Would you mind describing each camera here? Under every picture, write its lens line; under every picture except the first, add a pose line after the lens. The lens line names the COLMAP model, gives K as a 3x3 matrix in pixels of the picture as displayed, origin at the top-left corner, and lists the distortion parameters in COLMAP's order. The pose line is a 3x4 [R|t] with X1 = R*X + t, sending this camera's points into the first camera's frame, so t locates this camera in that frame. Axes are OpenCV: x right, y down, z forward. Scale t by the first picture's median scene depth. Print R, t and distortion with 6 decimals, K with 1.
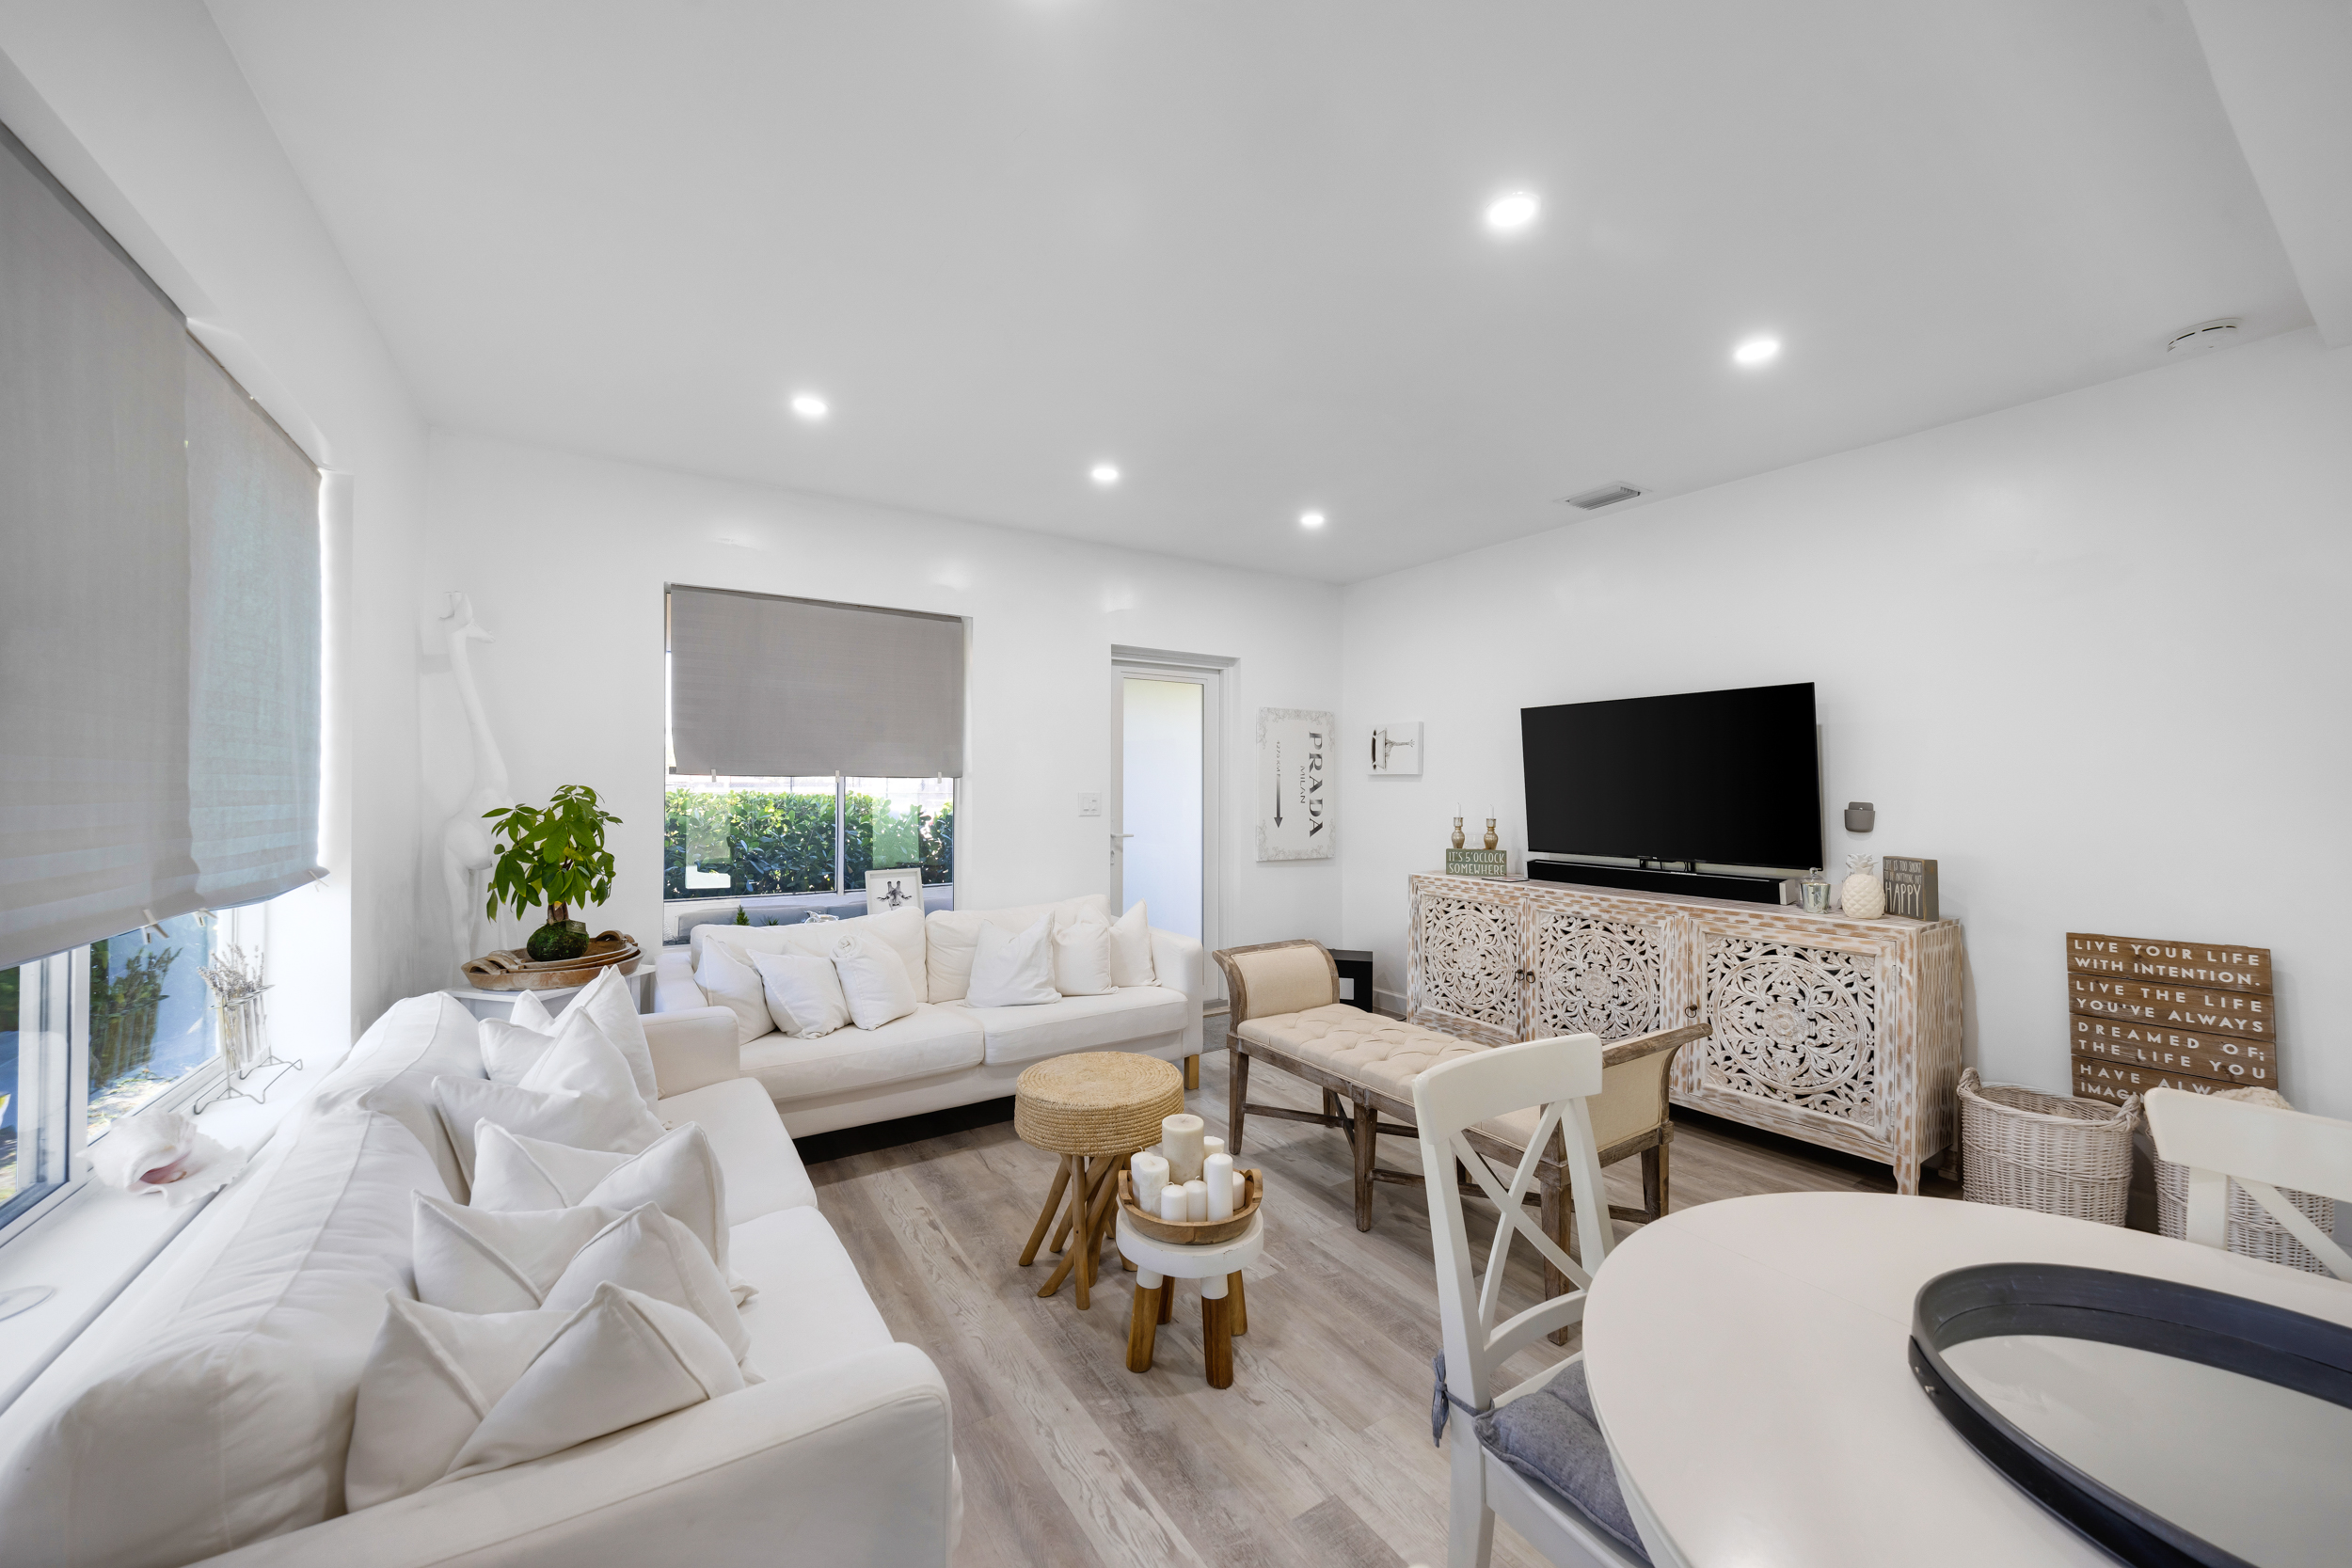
lens RADIAL K [[866.6, 0, 1163.2], [0, 866.6, 782.0], [0, 0, 1]] dist [-0.006419, 0.000315]
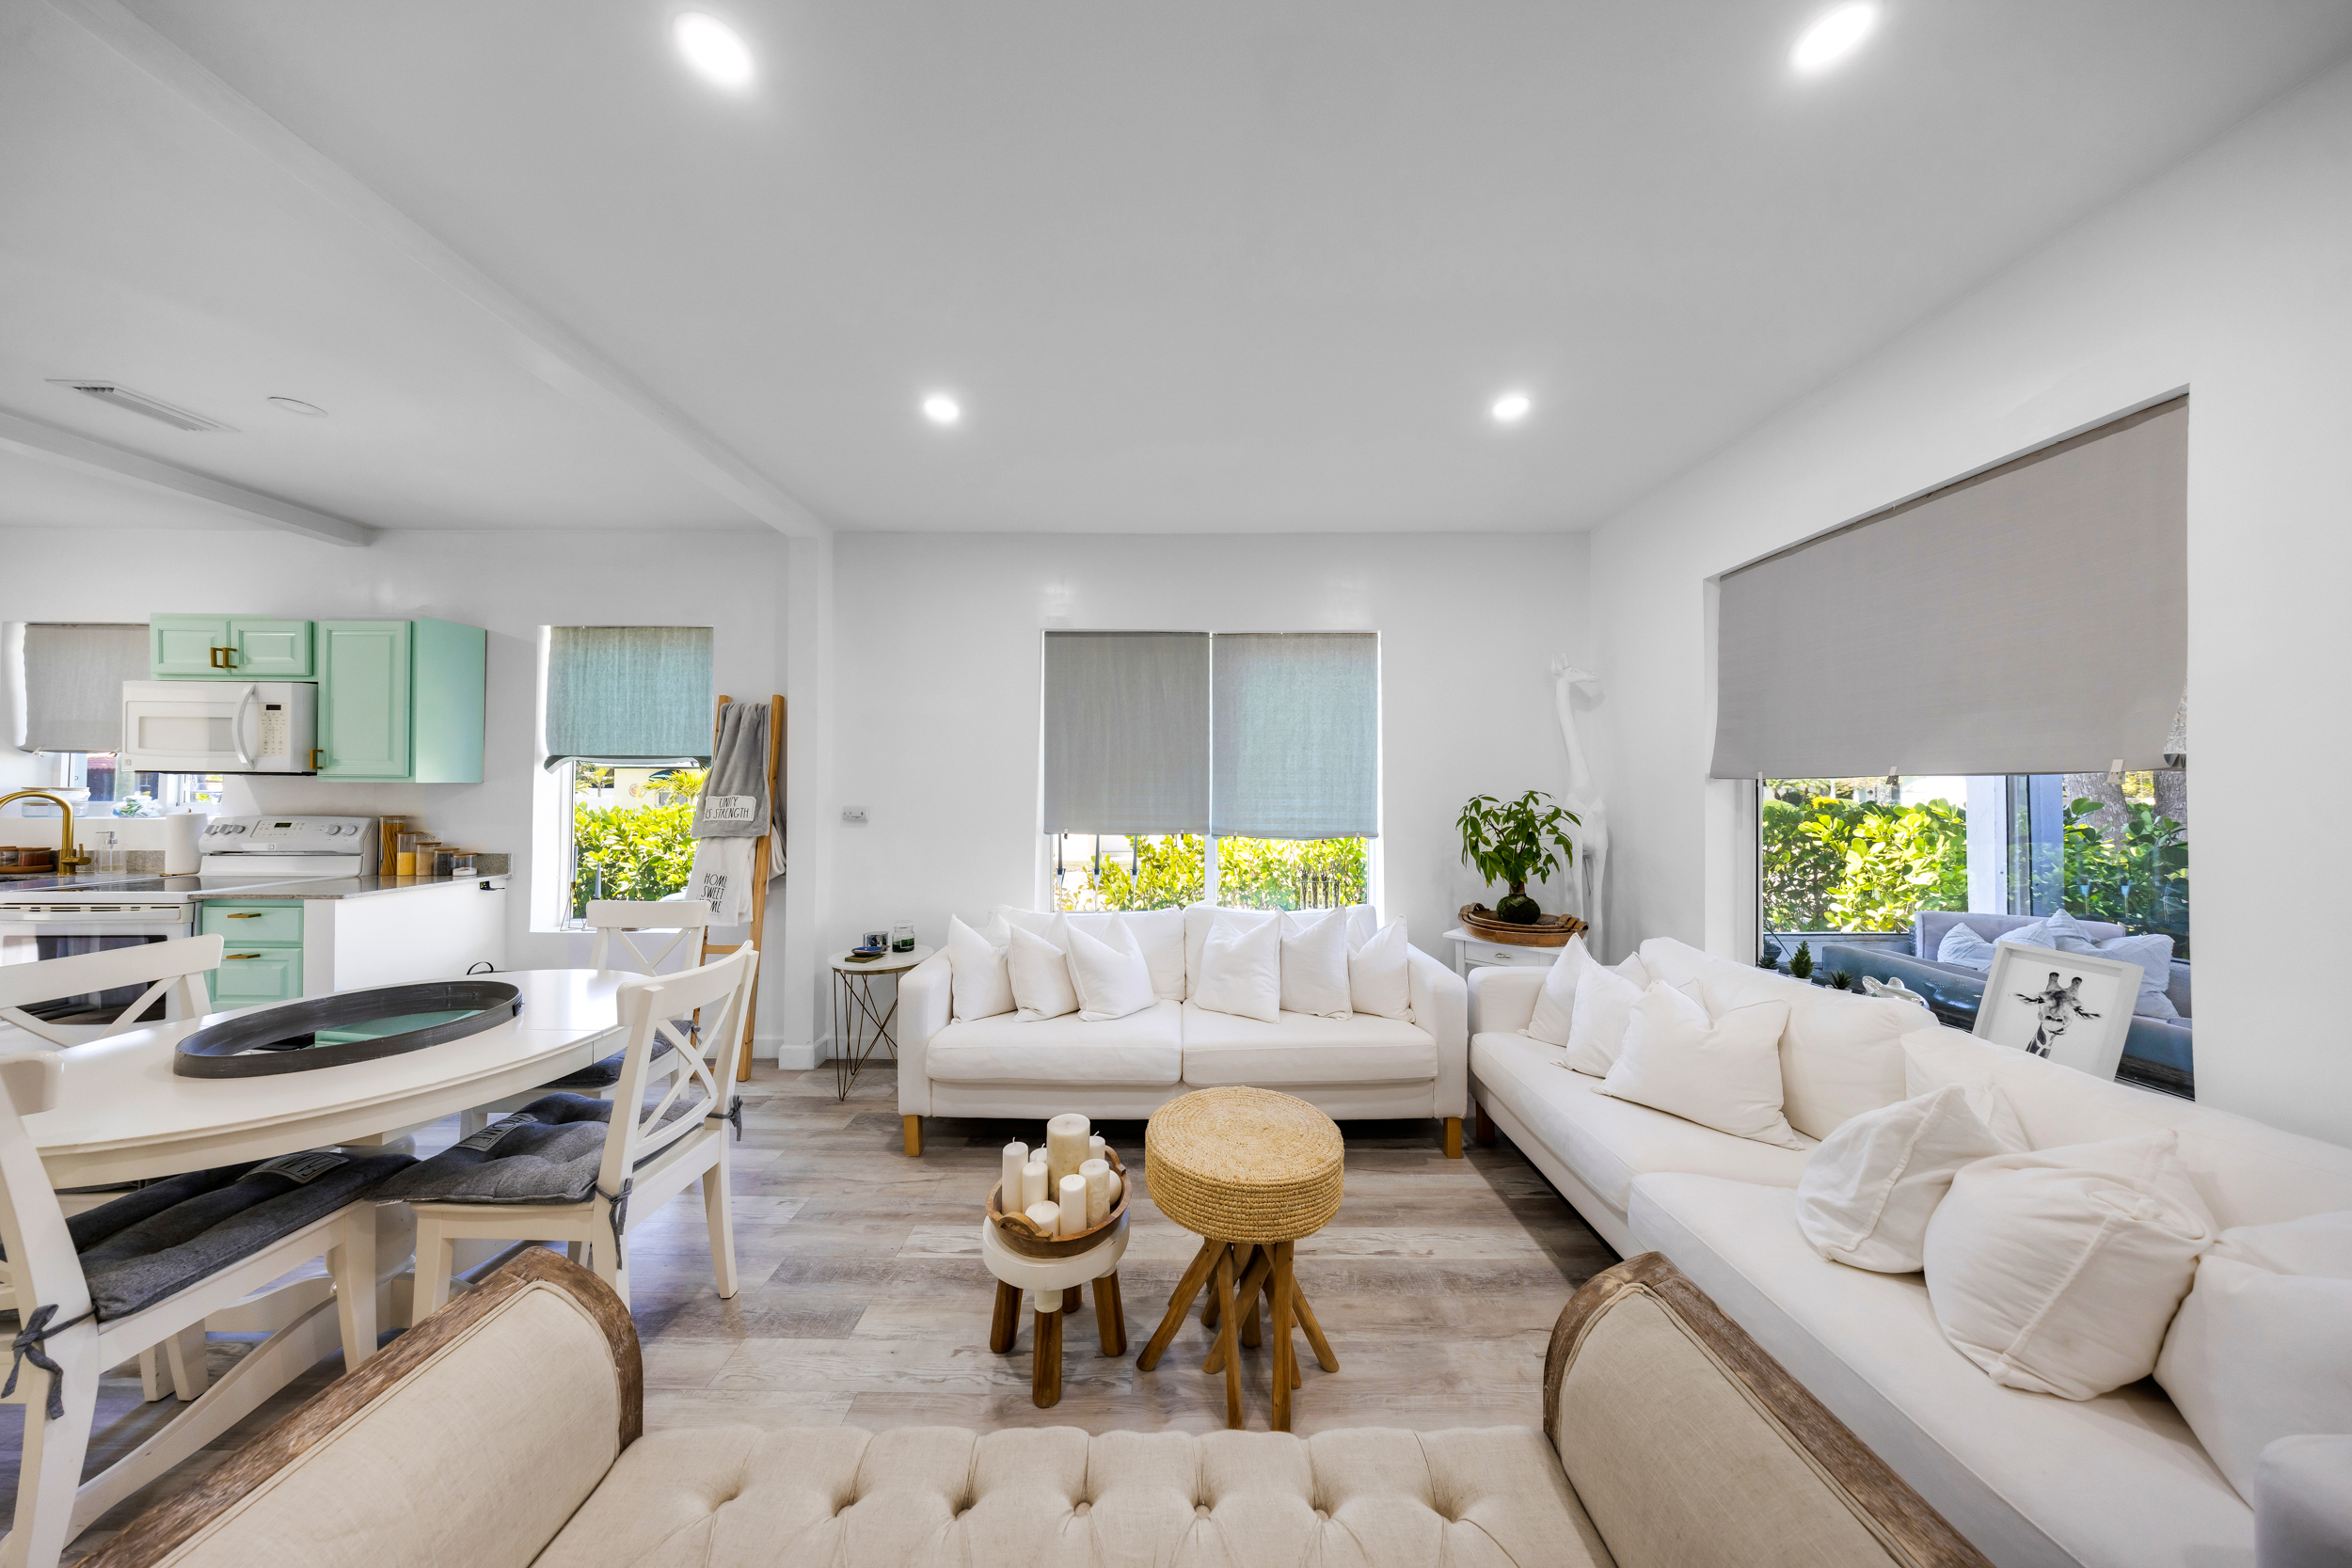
lens RADIAL K [[685.2, 0, 1174.7], [0, 685.2, 779.0], [0, 0, 1]] dist [-0.001364, -0.000143]
pose [[-0.538321, -0.019420, -0.842516, 0.403546], [0.002125, 0.999700, -0.024401, 0.008808], [0.842737, -0.014926, -0.538118, 0.978191]]
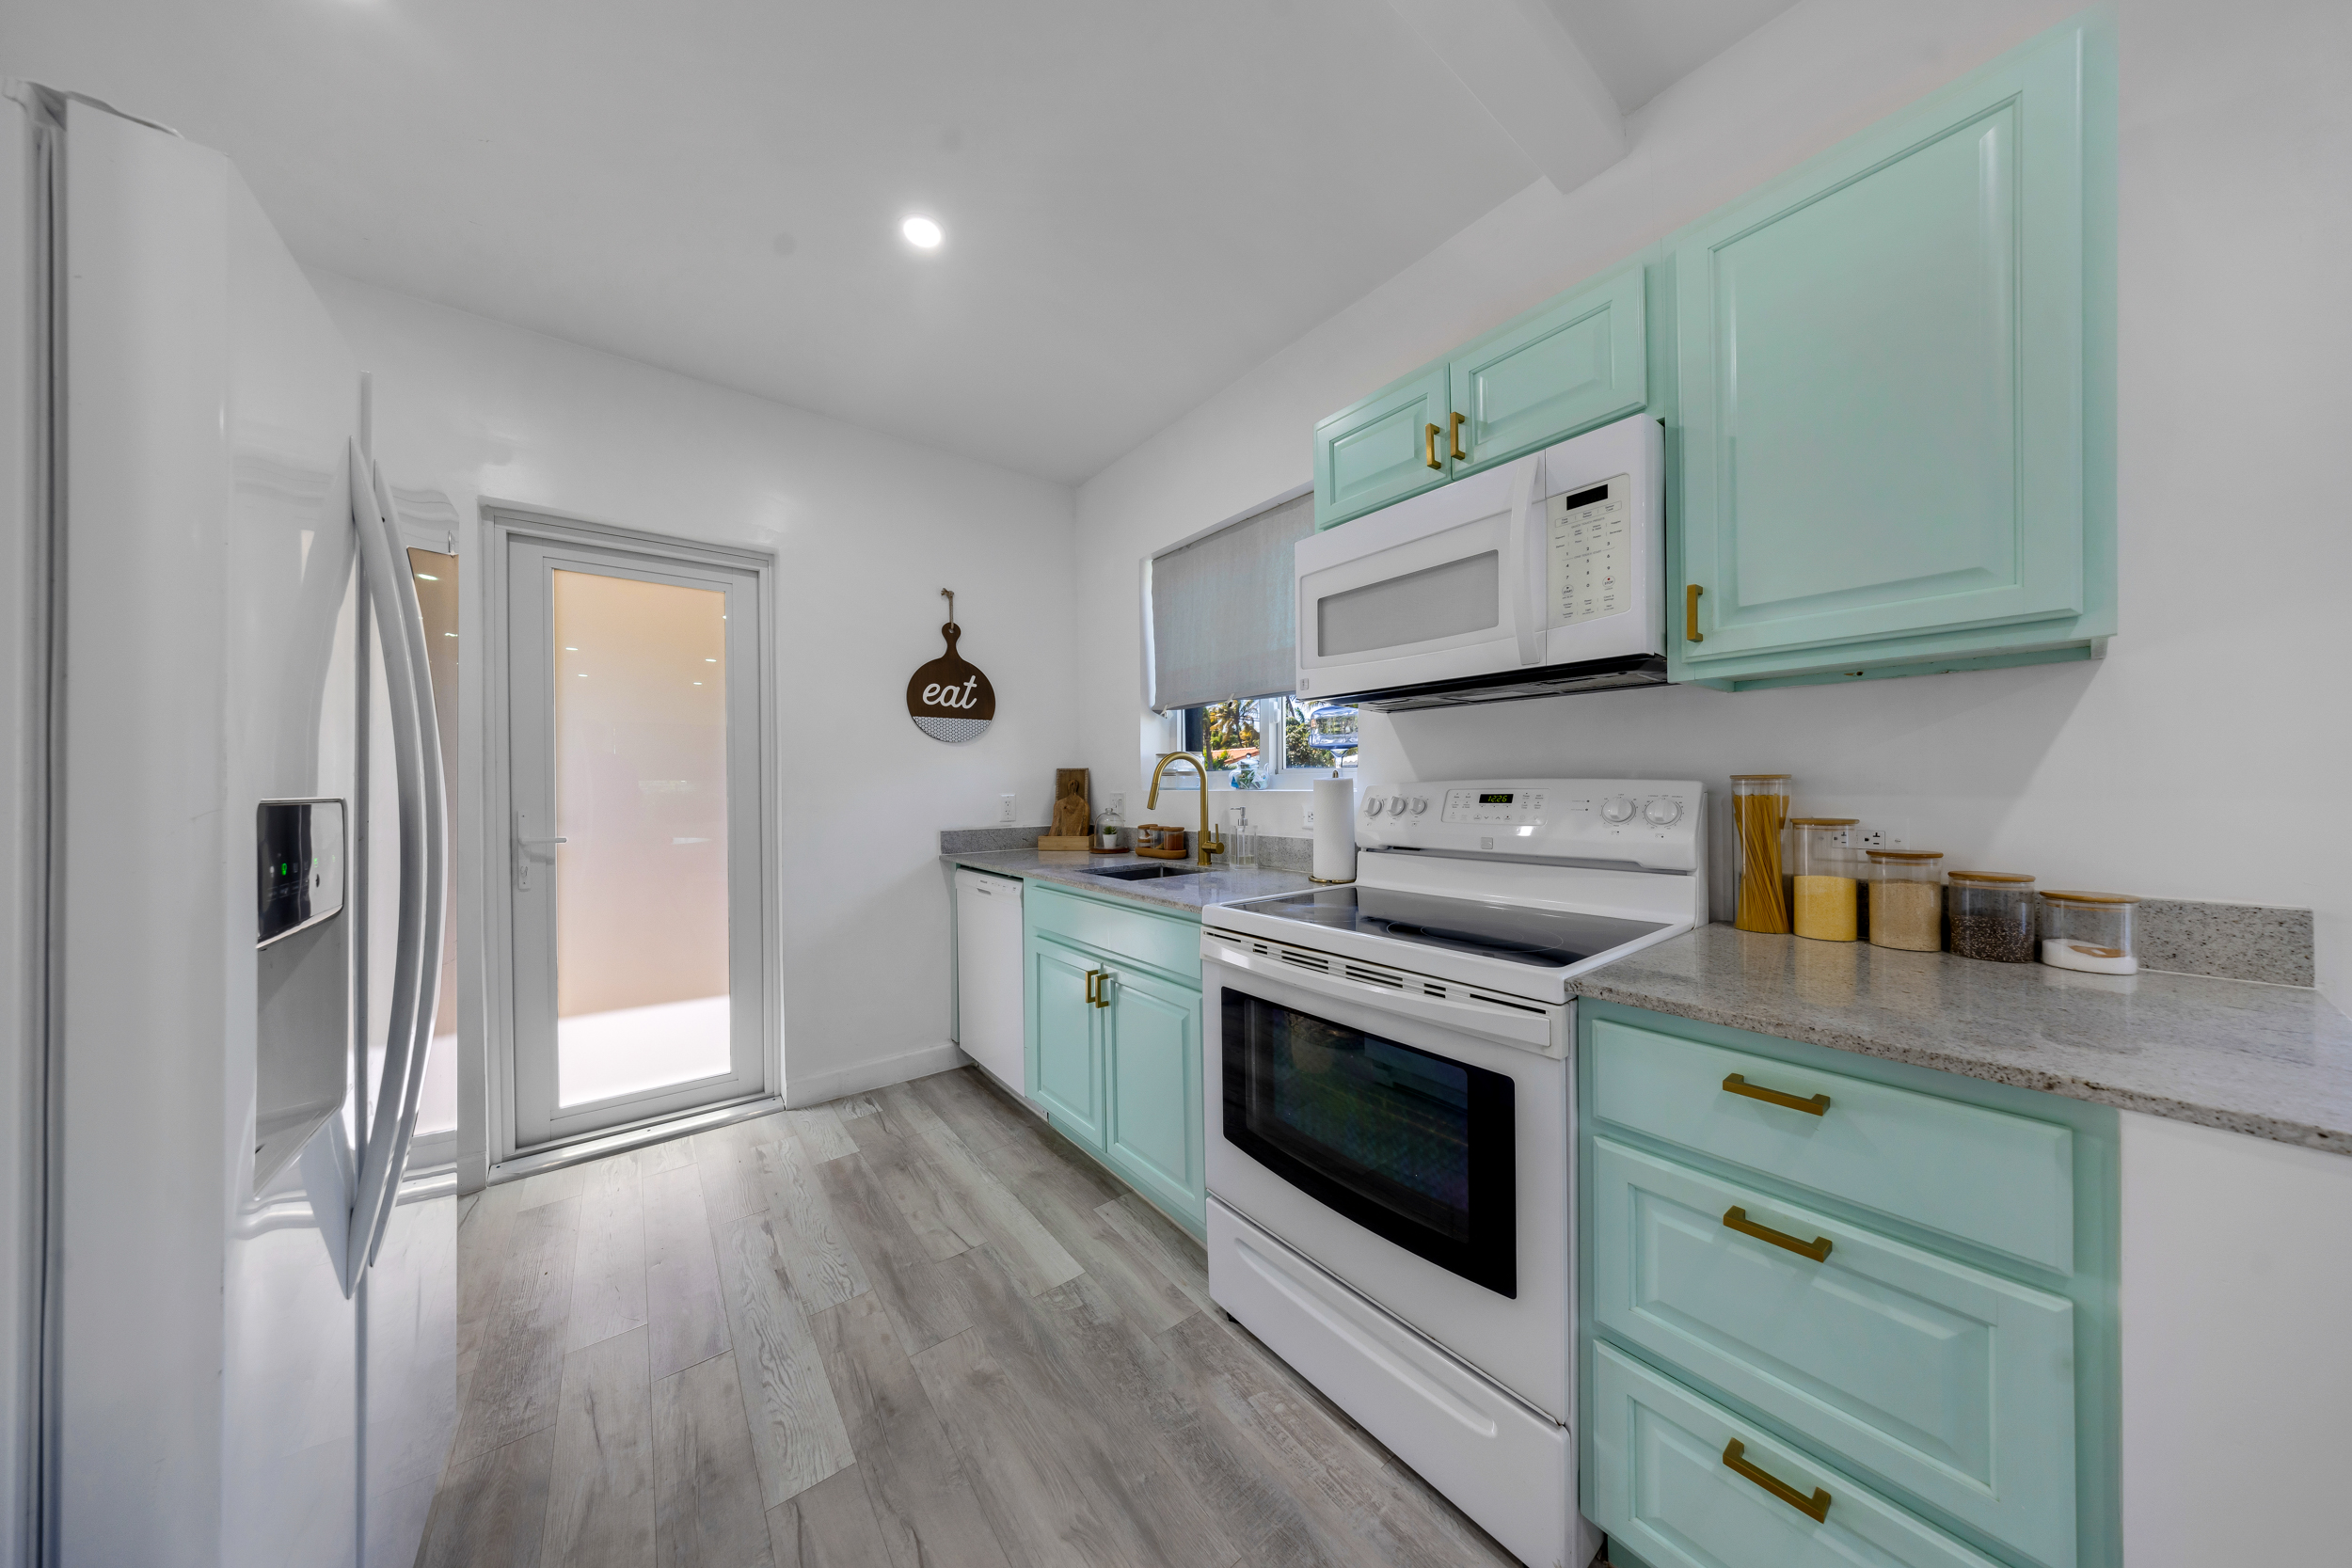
lens RADIAL K [[685.2, 0, 1144.0], [0, 685.2, 790.9], [0, 0, 1]] dist [-0.001364, -0.000143]
pose [[-0.997315, 0.005152, -0.073054, 0.554201], [0.005806, 0.999945, -0.008740, 0.047588], [0.073005, -0.009140, -0.997290, -0.205844]]
